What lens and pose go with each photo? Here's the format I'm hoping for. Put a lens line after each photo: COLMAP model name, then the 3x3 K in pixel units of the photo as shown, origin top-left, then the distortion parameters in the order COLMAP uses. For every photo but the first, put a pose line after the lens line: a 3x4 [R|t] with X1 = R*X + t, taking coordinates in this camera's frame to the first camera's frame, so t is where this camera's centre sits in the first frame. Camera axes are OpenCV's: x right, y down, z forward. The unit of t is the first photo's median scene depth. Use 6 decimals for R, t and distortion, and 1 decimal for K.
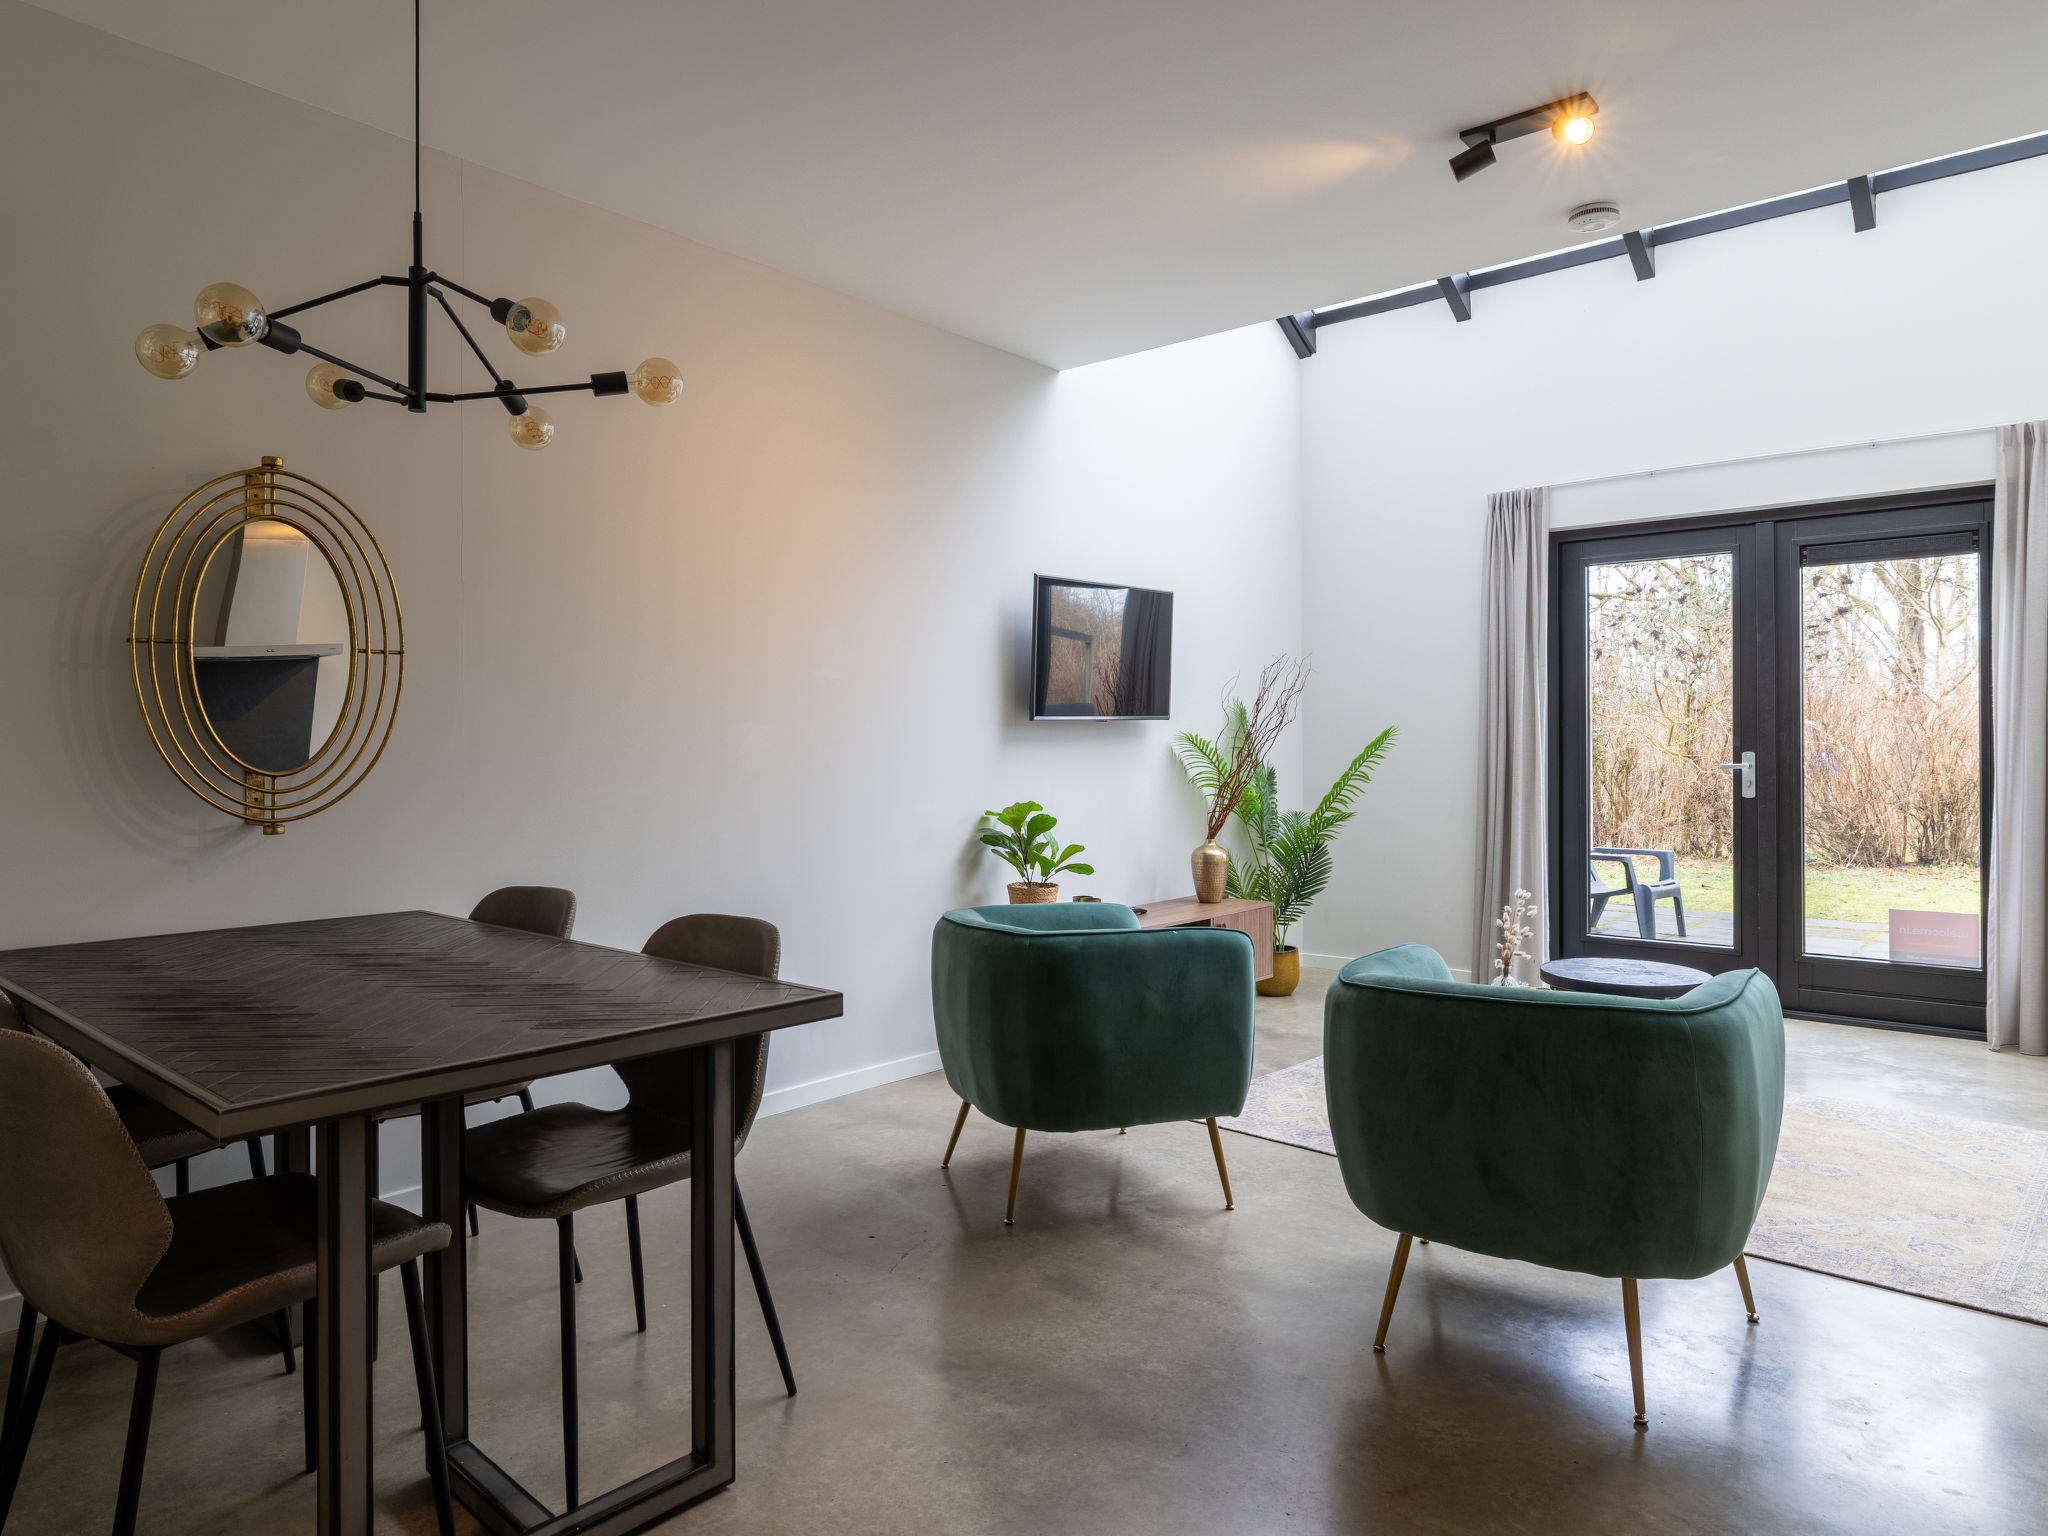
lens RADIAL K [[1291.1, 0, 1022.5], [0, 1291.1, 750.1], [0, 0, 1]] dist [0.001386, 0.001780]
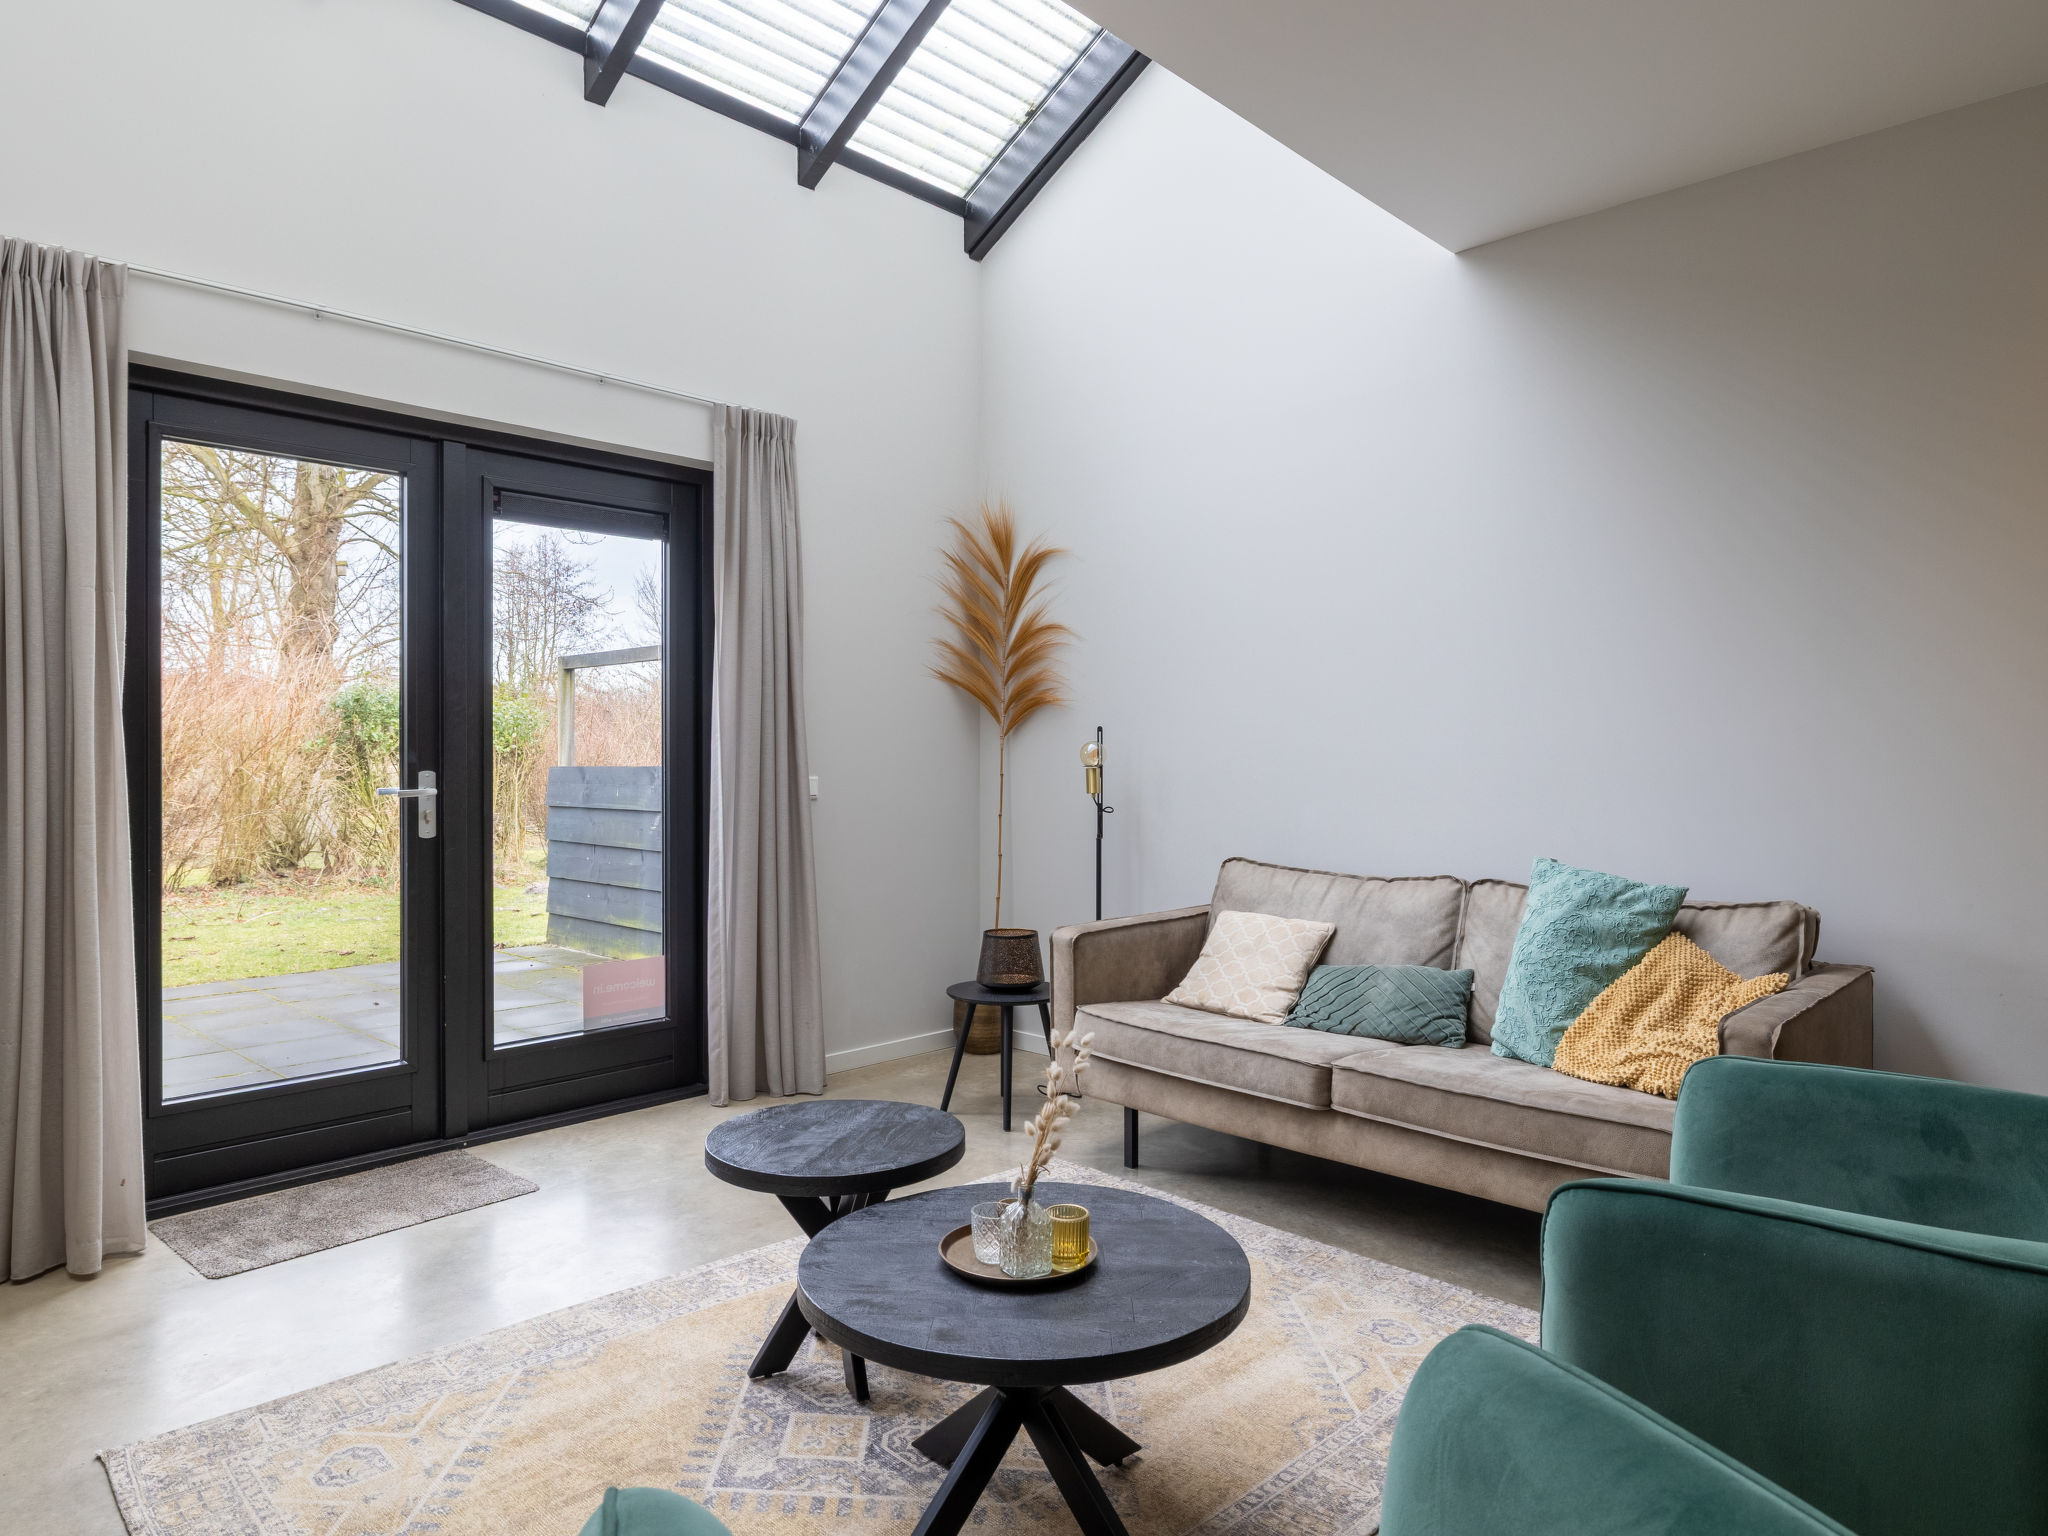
lens RADIAL K [[1291.1, 0, 1022.5], [0, 1291.1, 750.1], [0, 0, 1]] dist [0.001386, 0.001780]
pose [[0.049121, 0.005750, 0.998776, -0.112093], [0.004354, 0.999973, -0.005972, -0.004755], [-0.998783, 0.004642, 0.049095, 0.696538]]
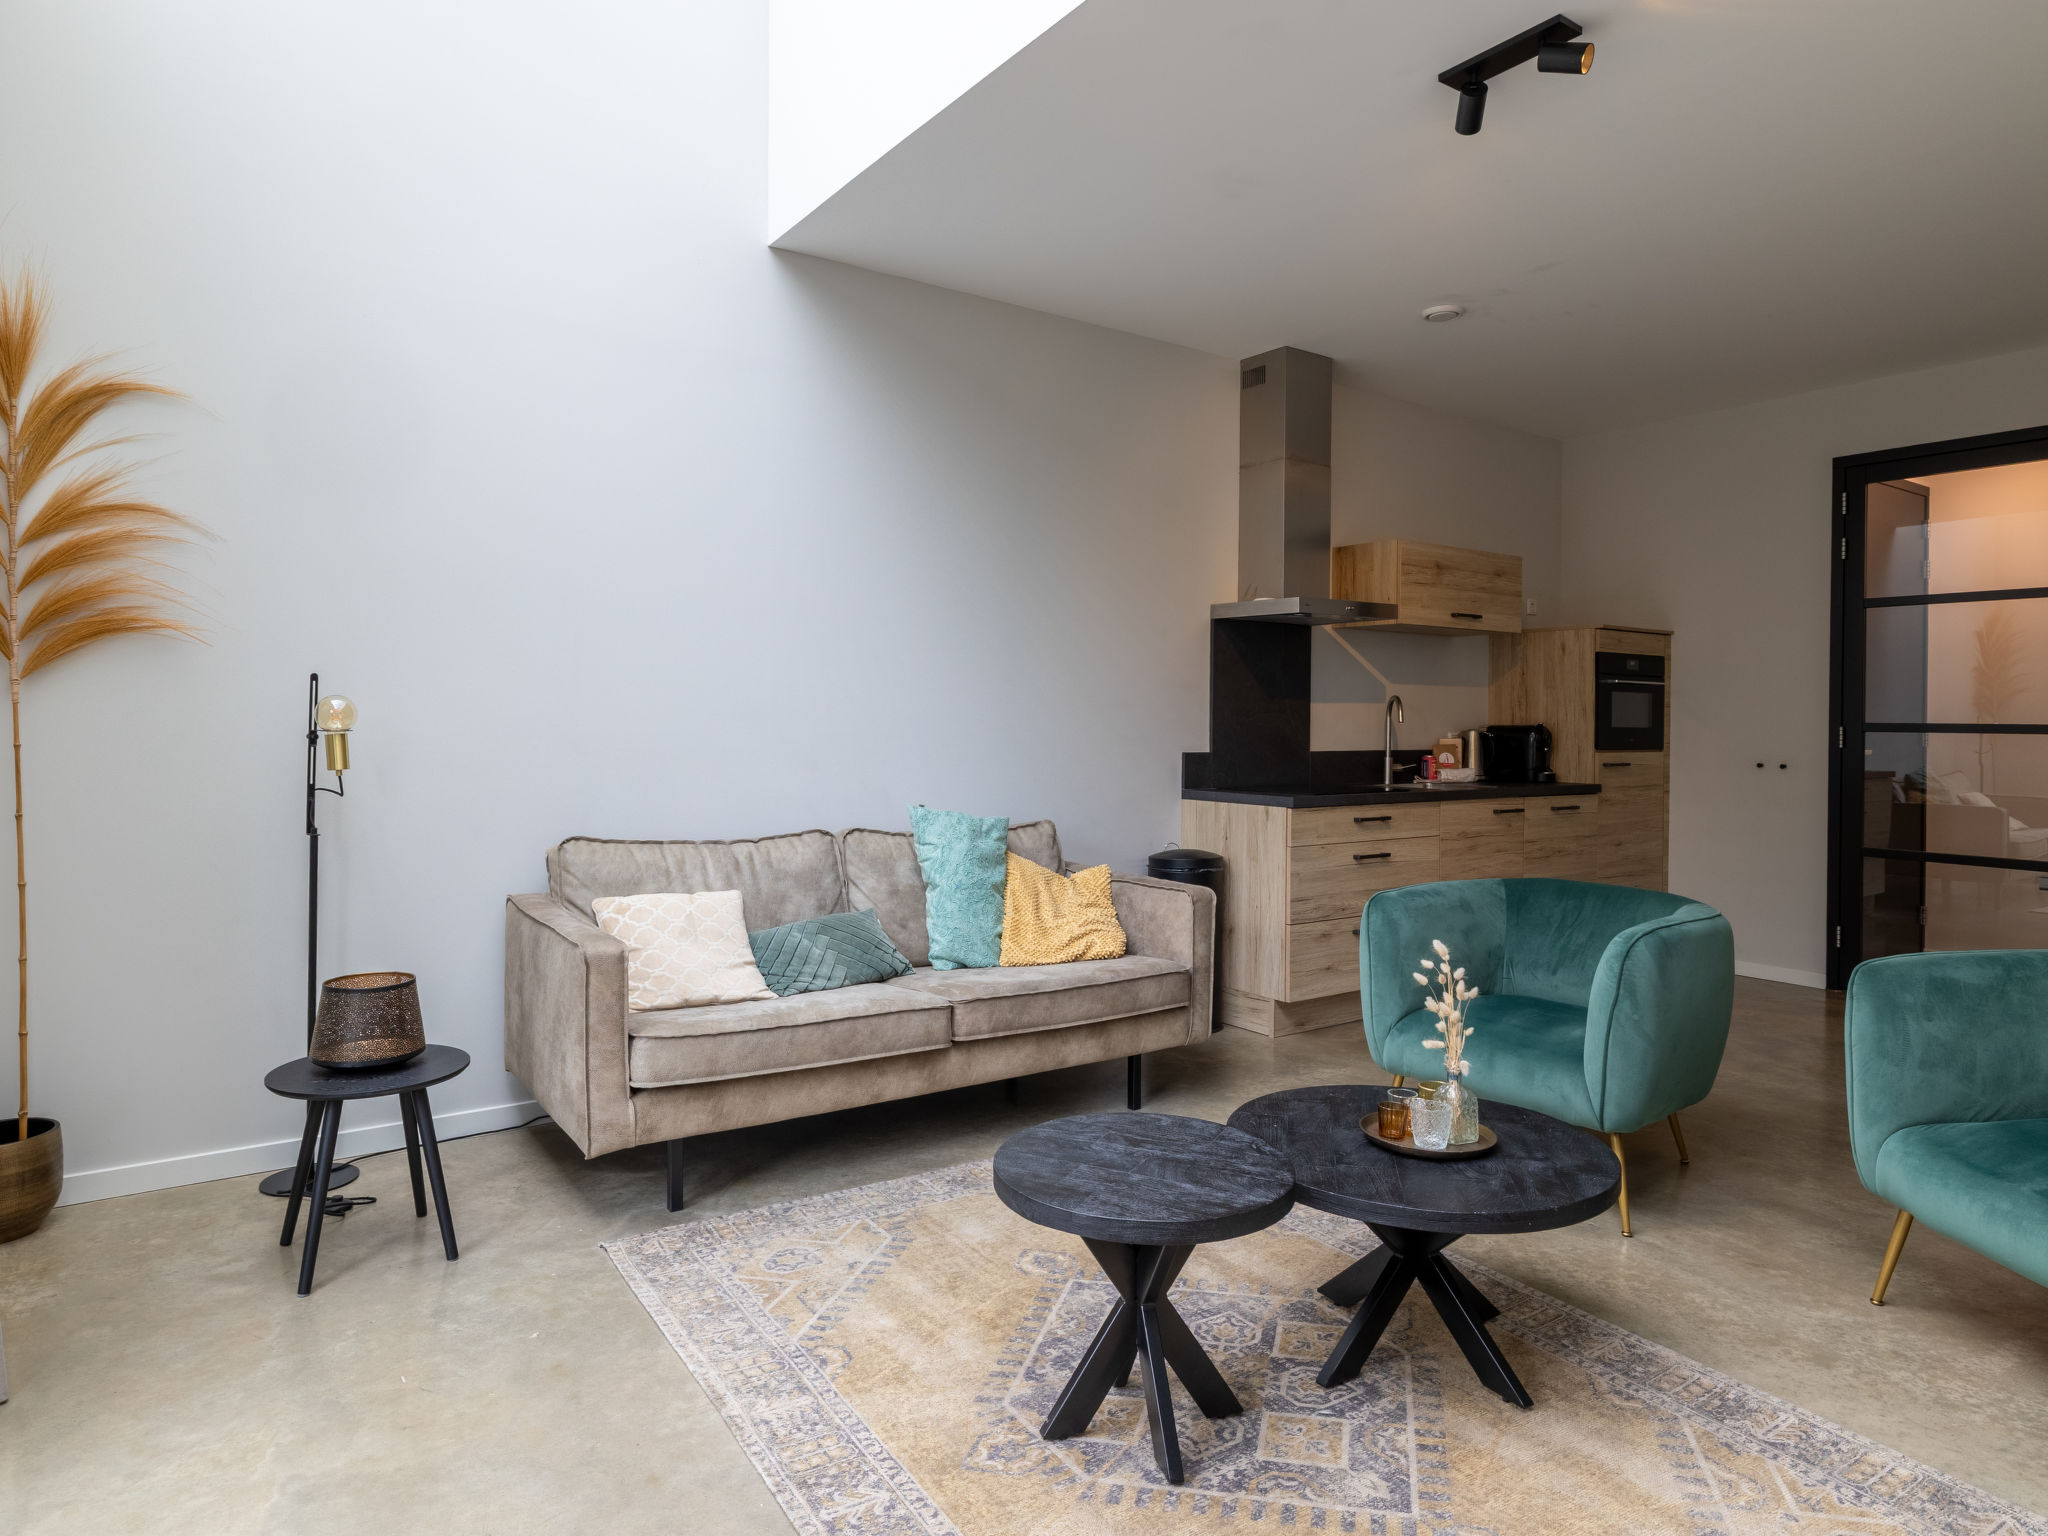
lens RADIAL K [[1222.6, 0, 1033.4], [0, 1222.6, 732.9], [0, 0, 1]] dist [-0.001256, 0.001168]
pose [[-0.972420, -0.006851, 0.233137, 0.309393], [-0.004352, 0.999927, 0.011231, -0.005837], [-0.233197, 0.009906, -0.972379, 1.175785]]
